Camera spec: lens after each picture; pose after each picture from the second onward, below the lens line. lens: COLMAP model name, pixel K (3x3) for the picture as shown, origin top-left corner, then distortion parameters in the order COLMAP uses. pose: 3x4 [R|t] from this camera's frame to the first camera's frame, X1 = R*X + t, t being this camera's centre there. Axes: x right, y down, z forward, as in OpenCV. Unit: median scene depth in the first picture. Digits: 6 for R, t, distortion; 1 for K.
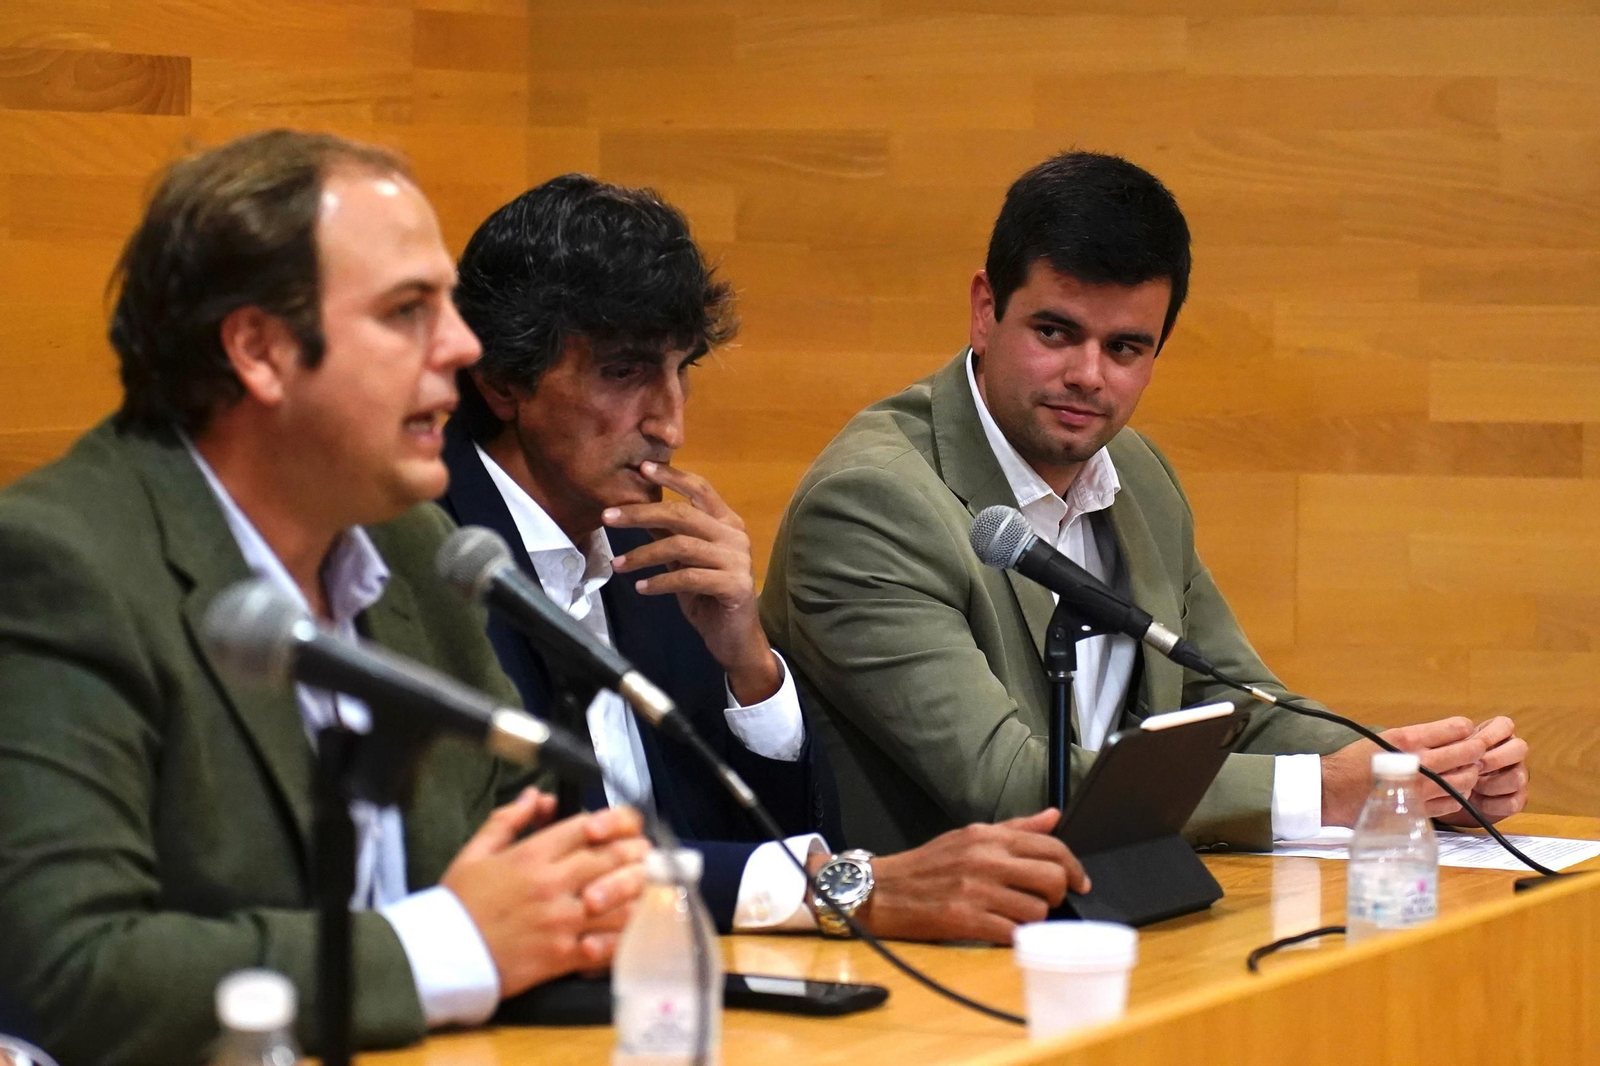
lens RADIAL K [[5094.6, 0, 800.0], [0, 5094.6, 533.0], [0, 0, 1]] dist [-0.039988, 1.743316]
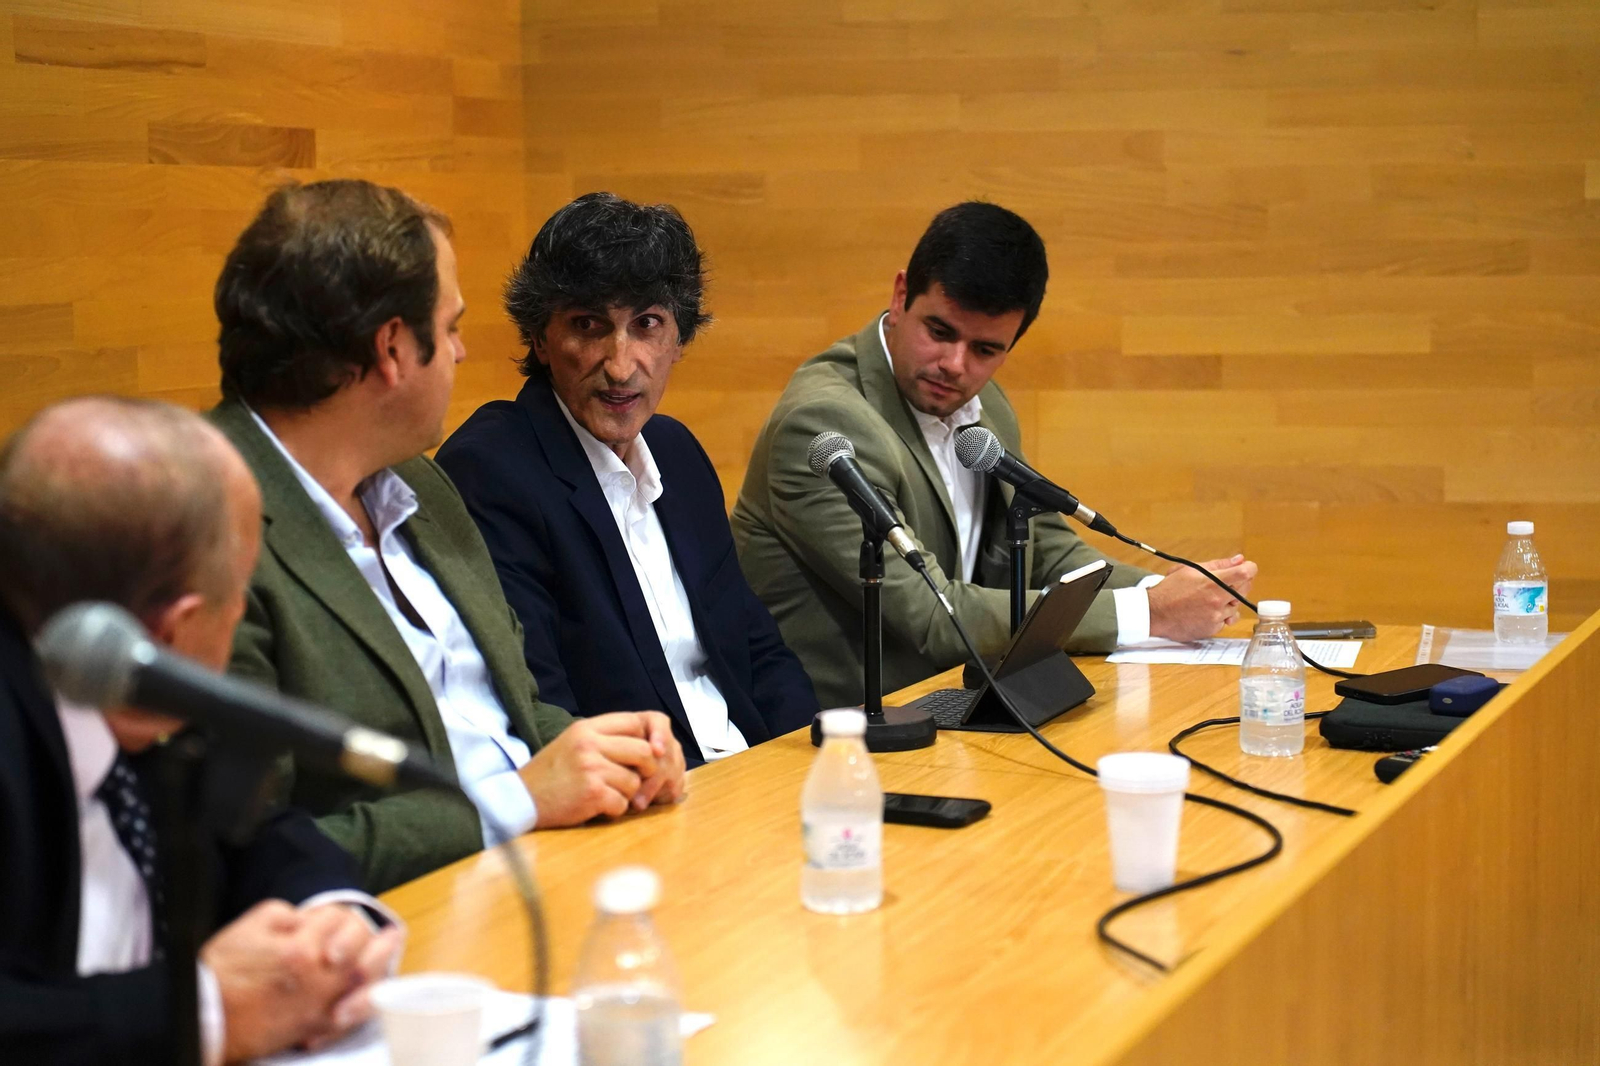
lens RADIAL K [[2847.8, 0, 769.6], [0, 2847.8, 530.7], [0, 0, 1]] dist [0.001308, 0.015341]
pose [[0.996480, -0.026673, 0.079475, -0.058743], [0.023341, 0.998821, 0.042560, -0.008888], [-0.080516, -0.040555, 0.995928, 0.162707]]
